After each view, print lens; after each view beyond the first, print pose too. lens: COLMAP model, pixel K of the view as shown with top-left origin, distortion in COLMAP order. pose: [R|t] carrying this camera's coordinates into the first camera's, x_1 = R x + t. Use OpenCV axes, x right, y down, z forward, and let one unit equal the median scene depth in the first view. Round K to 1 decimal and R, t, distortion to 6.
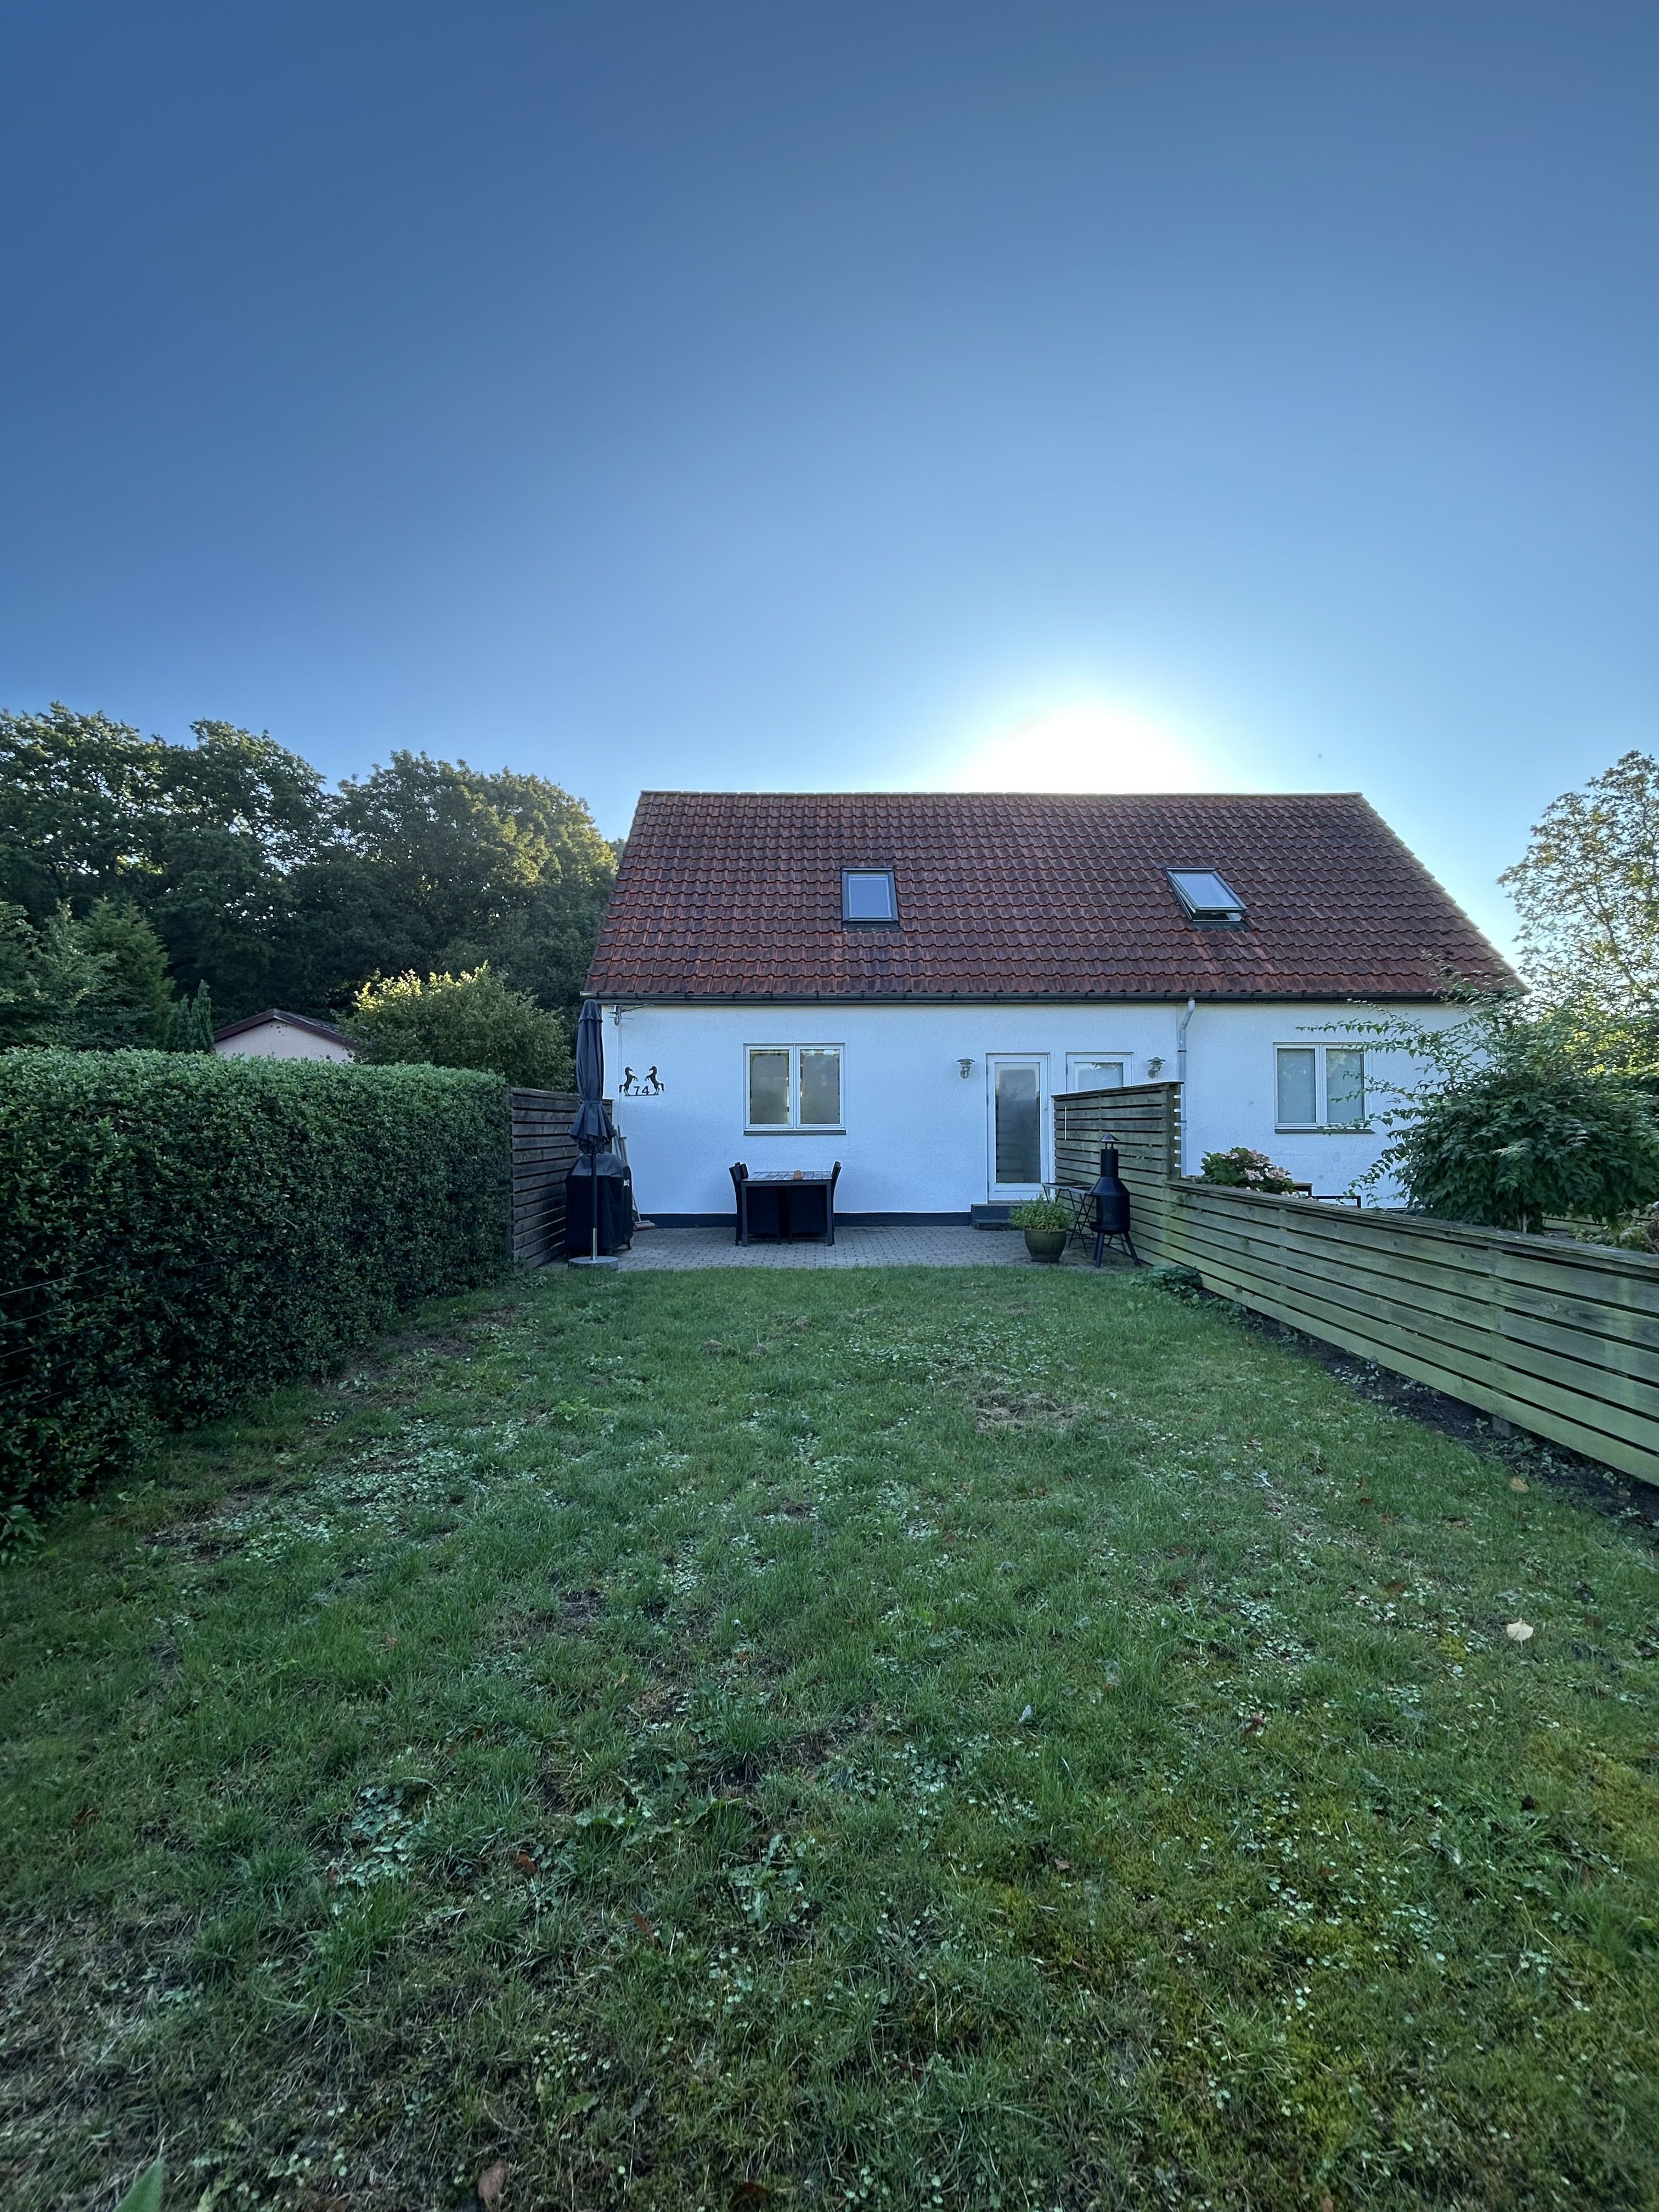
lens RADIAL K [[886.2, 0, 834.0], [0, 886.2, 1099.5], [0, 0, 1]] dist [-0.002561, 0.005552]
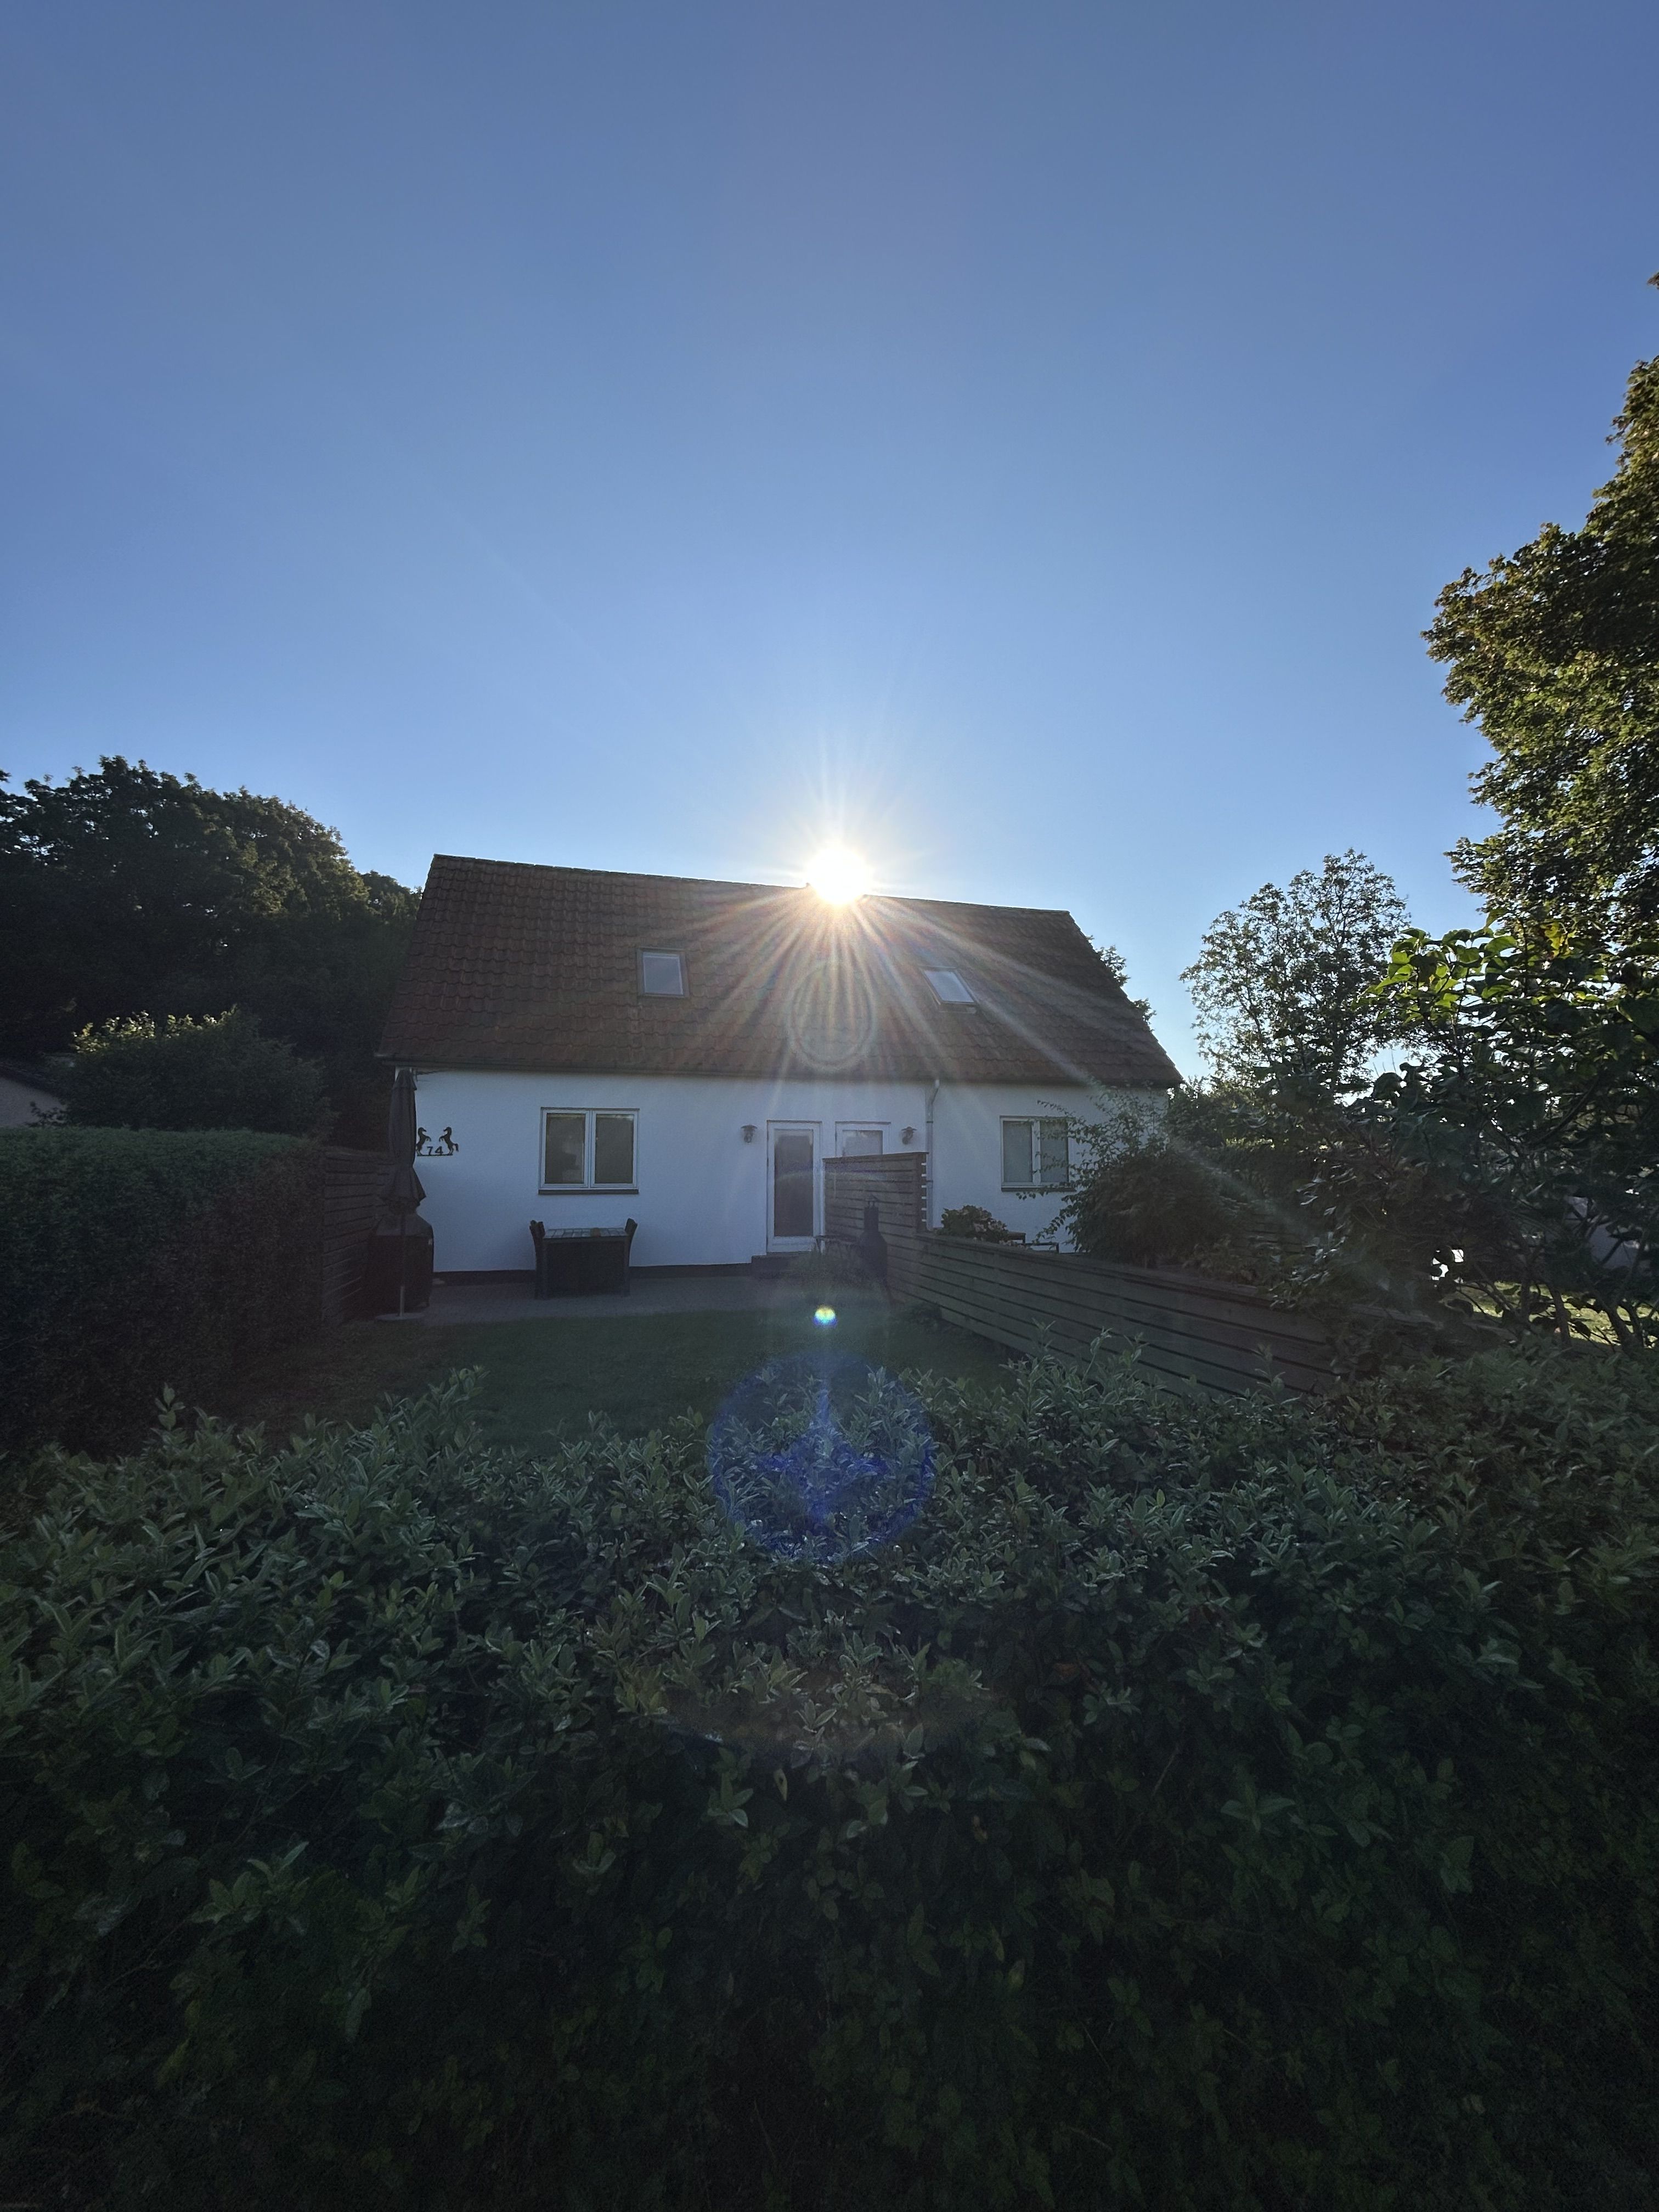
lens RADIAL K [[886.2, 0, 834.0], [0, 886.2, 1099.5], [0, 0, 1]] dist [-0.002561, 0.005552]
pose [[0.966281, 0.025347, 0.256239, -0.032756], [-0.010262, 0.998143, -0.060038, -0.011227], [-0.257285, 0.055384, 0.964747, -0.102039]]
